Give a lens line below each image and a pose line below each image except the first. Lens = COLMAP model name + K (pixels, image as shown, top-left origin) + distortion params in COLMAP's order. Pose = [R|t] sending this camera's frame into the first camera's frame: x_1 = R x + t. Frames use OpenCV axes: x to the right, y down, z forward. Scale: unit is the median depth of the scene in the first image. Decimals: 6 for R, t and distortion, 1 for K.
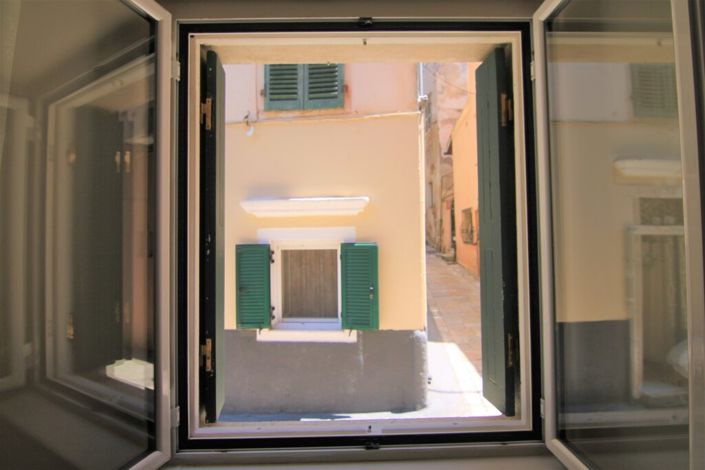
lens RADIAL K [[370.9, 0, 353.7], [0, 370.9, 230.2], [0, 0, 1]] dist [-0.002033, -0.015391]
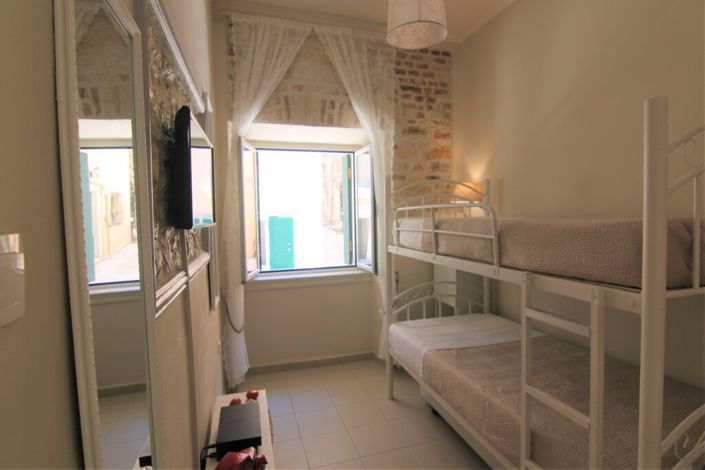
lens RADIAL K [[370.9, 0, 353.7], [0, 370.9, 230.2], [0, 0, 1]] dist [-0.002033, -0.015391]
pose [[0.958608, -0.015952, 0.284283, -0.070749], [-0.003088, 0.997788, 0.066399, -0.005820], [-0.284714, -0.064529, 0.956438, -0.308111]]
